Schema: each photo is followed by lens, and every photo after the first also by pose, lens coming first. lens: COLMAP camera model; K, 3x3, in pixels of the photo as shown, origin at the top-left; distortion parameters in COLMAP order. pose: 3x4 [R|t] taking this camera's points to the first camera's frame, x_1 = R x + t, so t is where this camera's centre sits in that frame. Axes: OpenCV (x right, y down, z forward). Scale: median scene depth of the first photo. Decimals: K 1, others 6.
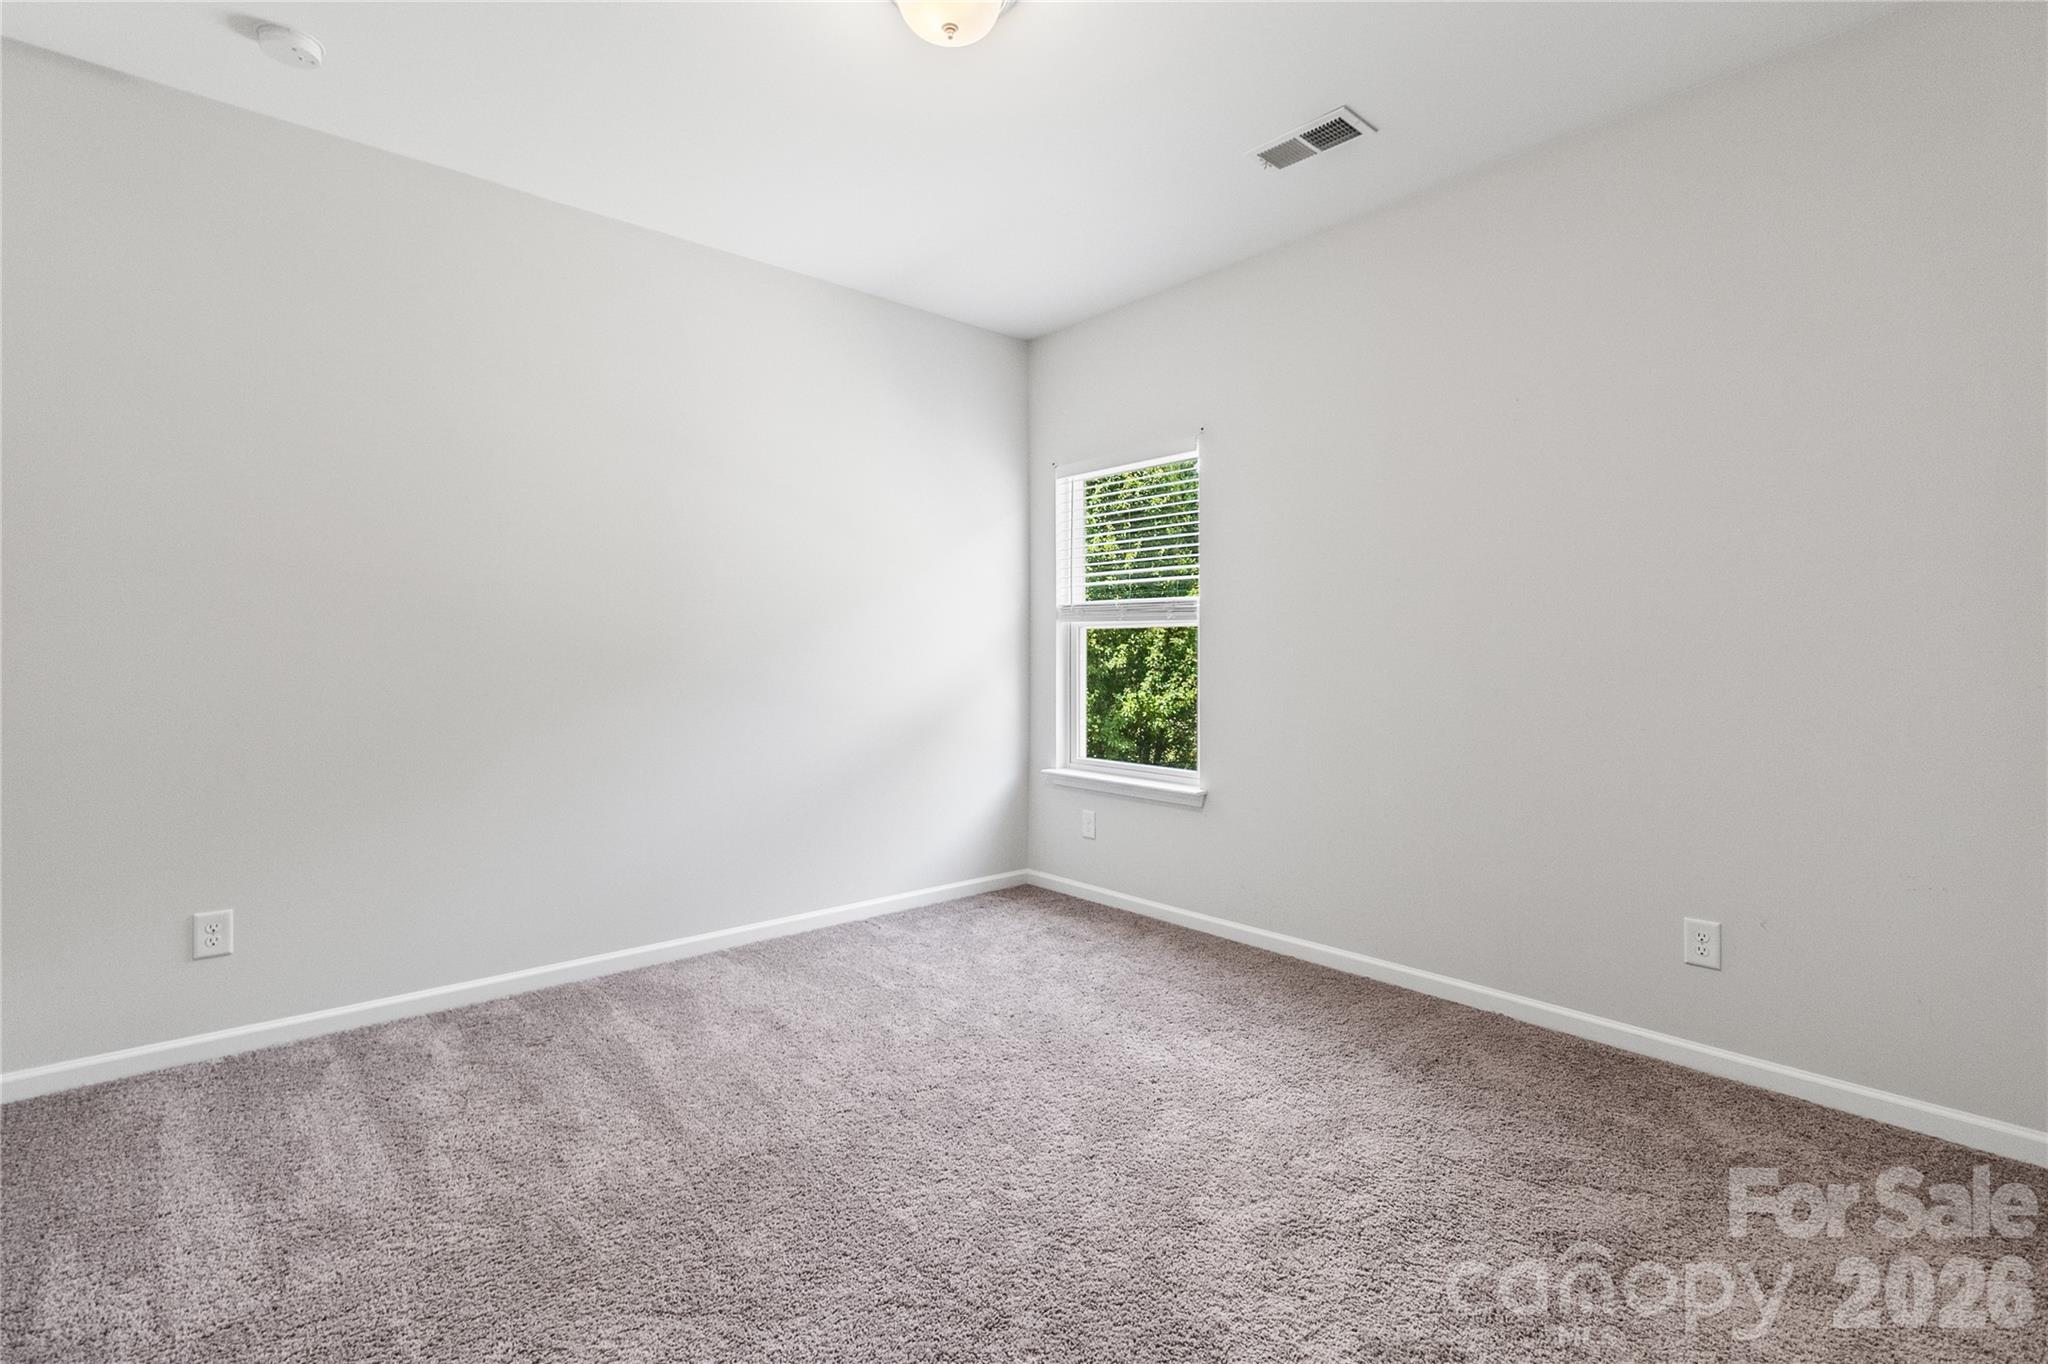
lens RADIAL K [[944.0, 0, 1035.0], [0, 944.0, 662.0], [0, 0, 1]] dist [0.002367, -0.000242]
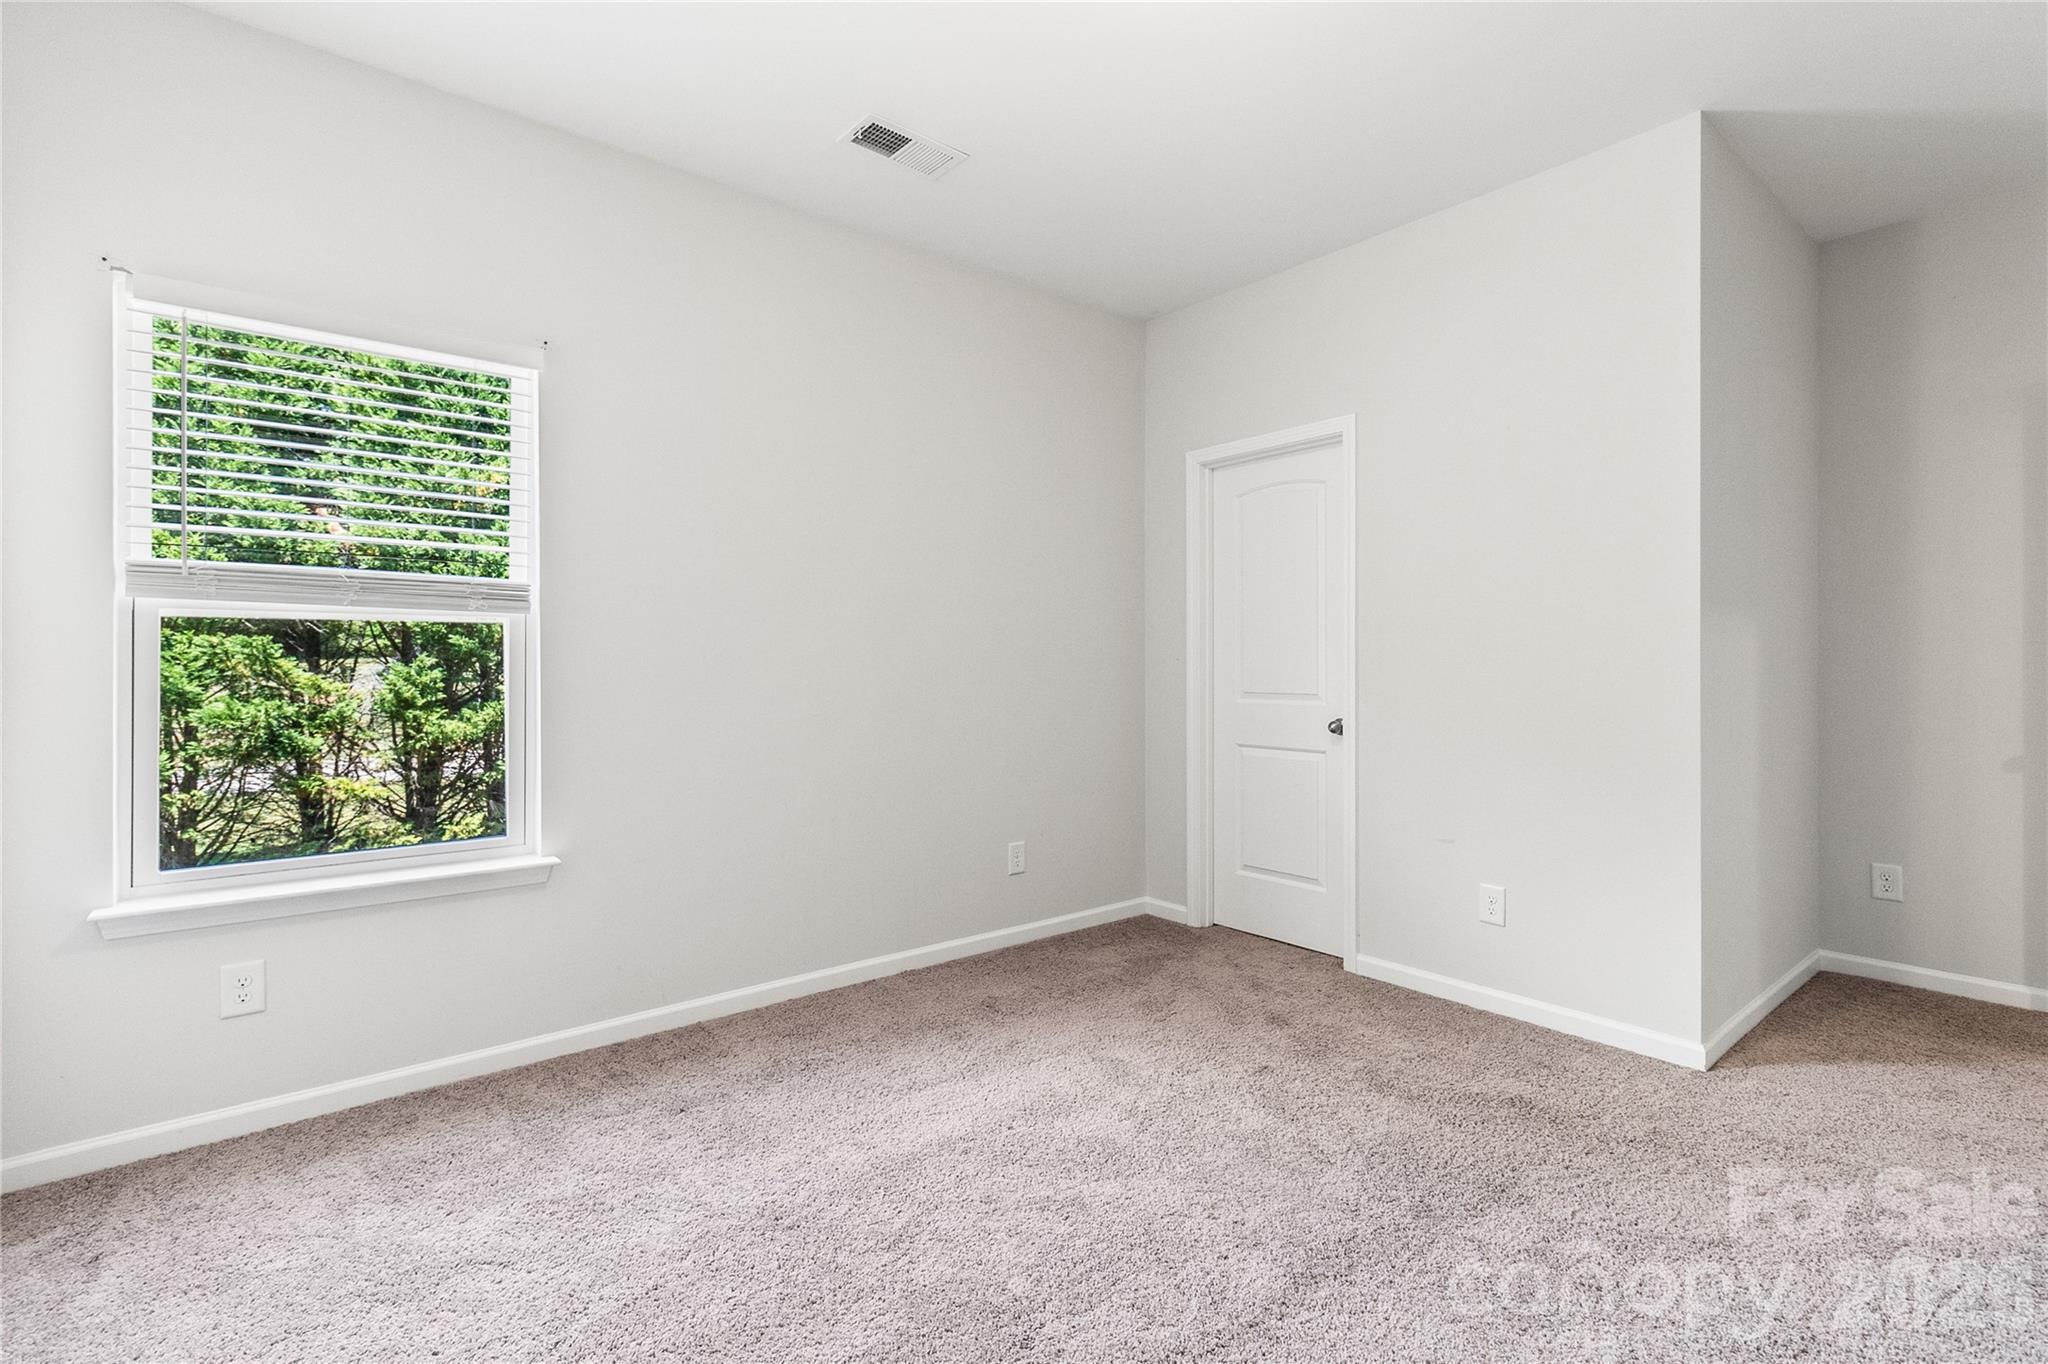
lens RADIAL K [[944.0, 0, 1035.0], [0, 944.0, 662.0], [0, 0, 1]] dist [0.002367, -0.000242]
pose [[0.023332, 0.005549, 0.999712, -0.492412], [0.012160, 0.999909, -0.005834, -0.000893], [-0.999654, 0.012292, 0.023263, 0.592149]]
